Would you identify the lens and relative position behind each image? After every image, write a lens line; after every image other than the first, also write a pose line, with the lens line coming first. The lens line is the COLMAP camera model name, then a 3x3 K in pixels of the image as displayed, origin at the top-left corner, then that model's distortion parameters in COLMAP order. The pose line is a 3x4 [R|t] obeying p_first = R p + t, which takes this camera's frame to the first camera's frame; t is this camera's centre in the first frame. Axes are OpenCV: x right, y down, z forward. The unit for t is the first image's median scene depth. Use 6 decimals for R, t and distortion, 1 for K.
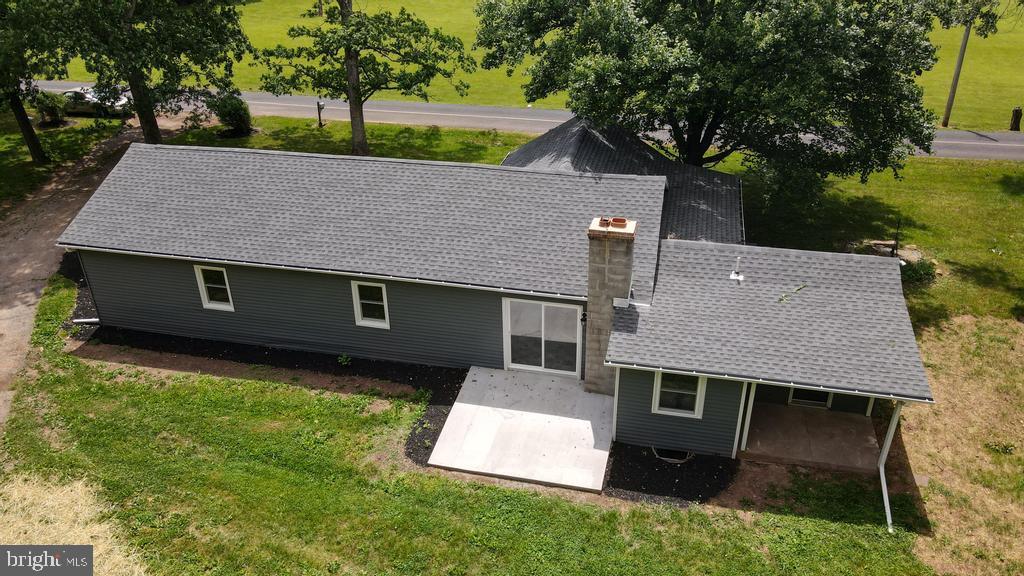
lens RADIAL K [[748.5, 0, 512.0], [0, 748.5, 288.0], [0, 0, 1]] dist [-0.011523, 0.042408]
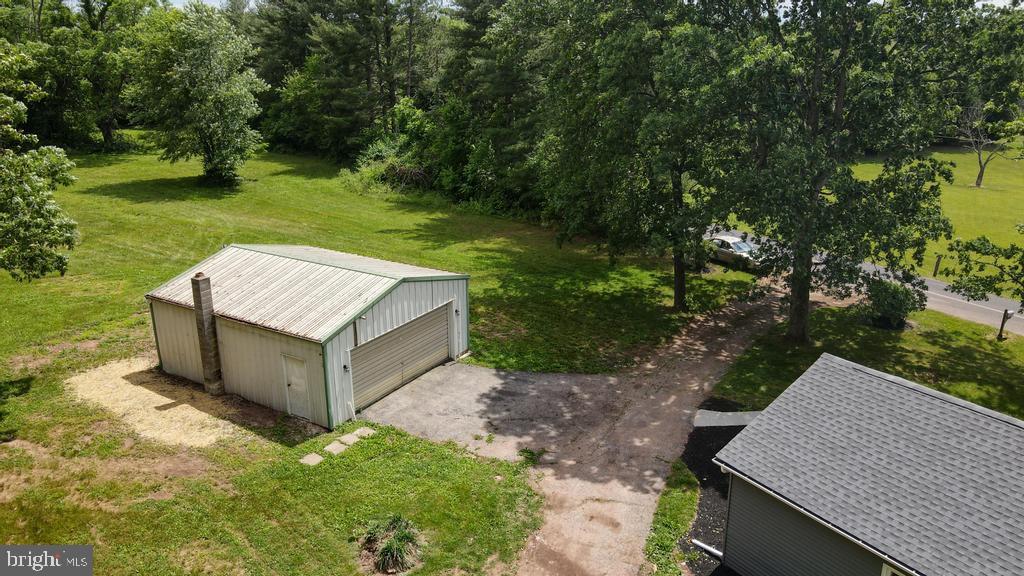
lens RADIAL K [[748.5, 0, 512.0], [0, 748.5, 288.0], [0, 0, 1]] dist [-0.011523, 0.042408]
pose [[0.729559, 0.220148, -0.647517, -0.251805], [-0.332595, 0.941485, -0.054643, -0.105758], [0.597598, 0.255226, 0.760089, 0.176576]]
